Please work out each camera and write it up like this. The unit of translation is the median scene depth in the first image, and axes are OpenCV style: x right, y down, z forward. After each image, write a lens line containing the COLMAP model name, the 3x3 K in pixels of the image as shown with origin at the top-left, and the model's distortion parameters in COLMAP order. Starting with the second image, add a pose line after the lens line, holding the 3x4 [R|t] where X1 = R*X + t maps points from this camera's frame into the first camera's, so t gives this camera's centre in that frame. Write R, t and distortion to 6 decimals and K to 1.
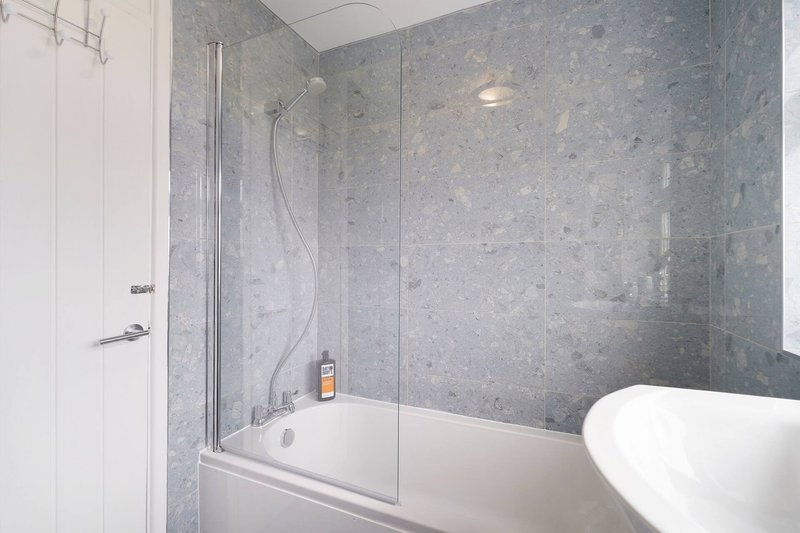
lens RADIAL K [[344.6, 0, 399.2], [0, 344.6, 261.1], [0, 0, 1]] dist [0.001153, 0.000268]
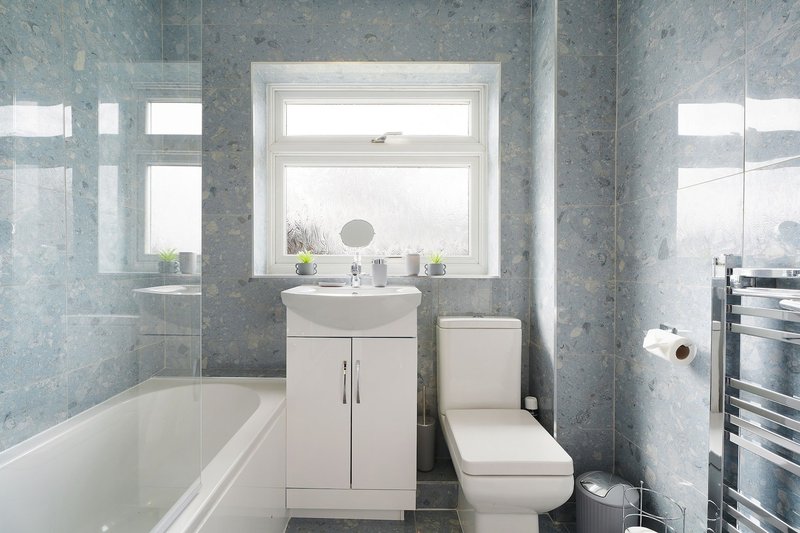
lens RADIAL K [[344.6, 0, 399.2], [0, 344.6, 261.1], [0, 0, 1]] dist [0.001153, 0.000268]
pose [[-0.420974, 0.005048, 0.907059, -0.665831], [-0.013707, 0.999835, -0.011926, 0.106183], [-0.906969, -0.017454, -0.420835, 0.629756]]
